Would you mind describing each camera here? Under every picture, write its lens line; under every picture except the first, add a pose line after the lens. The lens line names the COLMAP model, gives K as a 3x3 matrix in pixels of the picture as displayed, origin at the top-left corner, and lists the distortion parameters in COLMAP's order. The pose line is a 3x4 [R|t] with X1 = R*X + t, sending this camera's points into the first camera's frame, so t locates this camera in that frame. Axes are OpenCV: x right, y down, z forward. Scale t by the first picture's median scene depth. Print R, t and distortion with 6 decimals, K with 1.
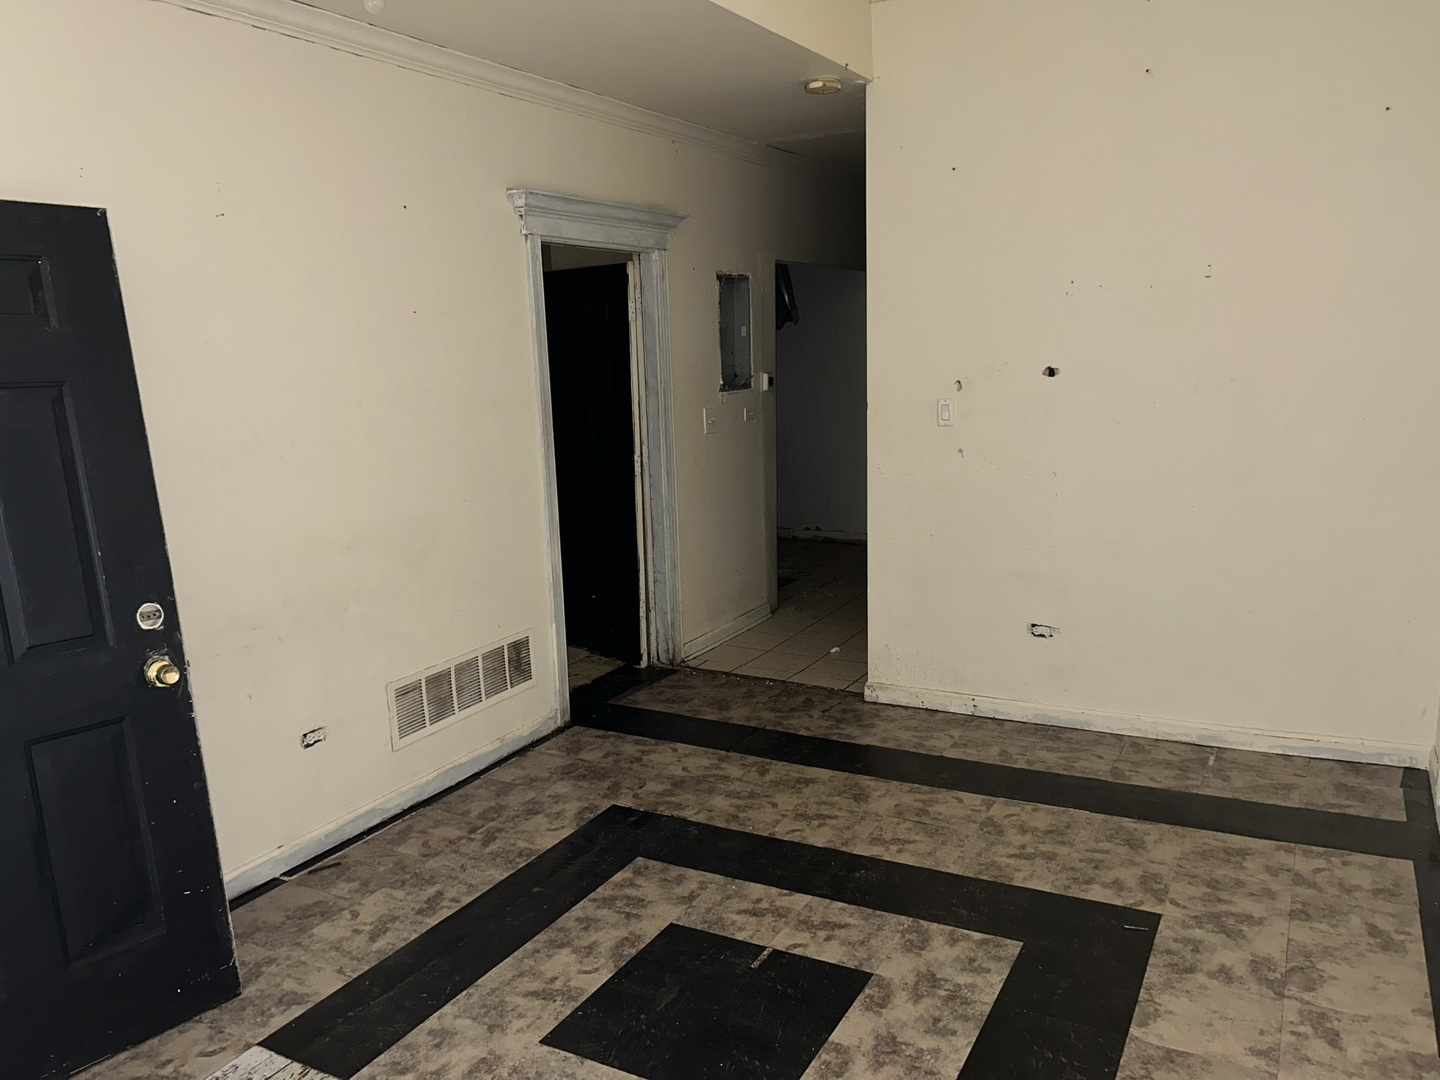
lens RADIAL K [[1088.5, 0, 721.0], [0, 1088.5, 541.7], [0, 0, 1]] dist [0.000894, -0.000176]
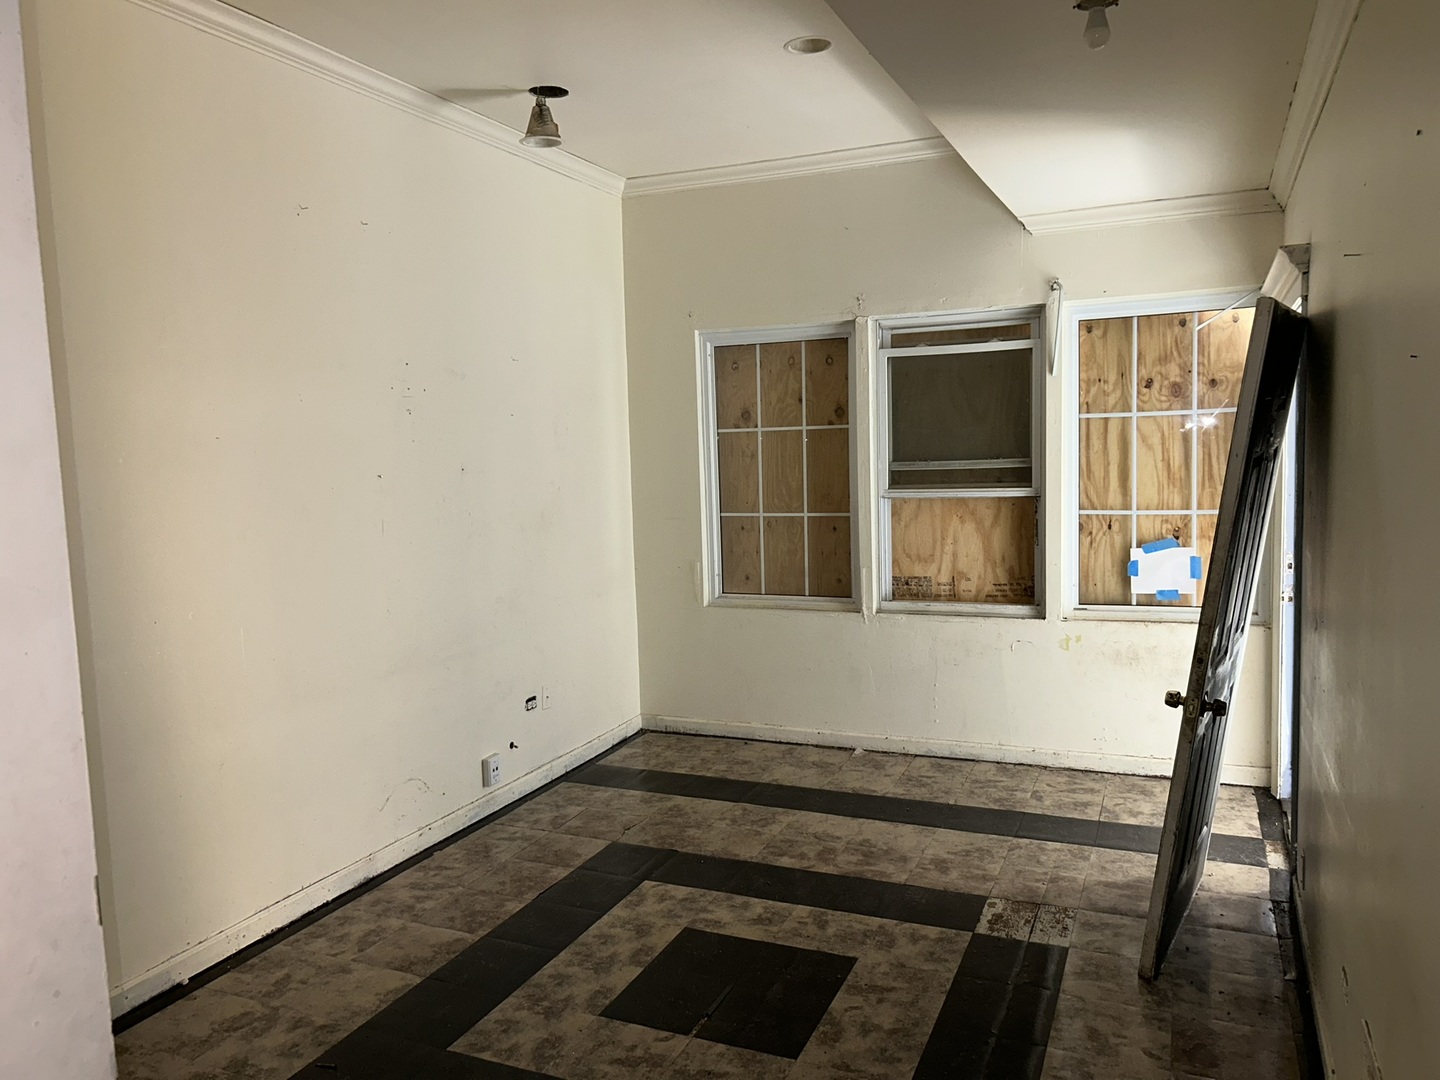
lens RADIAL K [[1088.5, 0, 719.3], [0, 1088.5, 540.7], [0, 0, 1]] dist [0.000894, -0.000176]
pose [[-0.993082, 0.077608, -0.088124, 0.074917], [0.051480, 0.962244, 0.267276, -0.370378], [0.105539, 0.260890, -0.959582, 1.940946]]
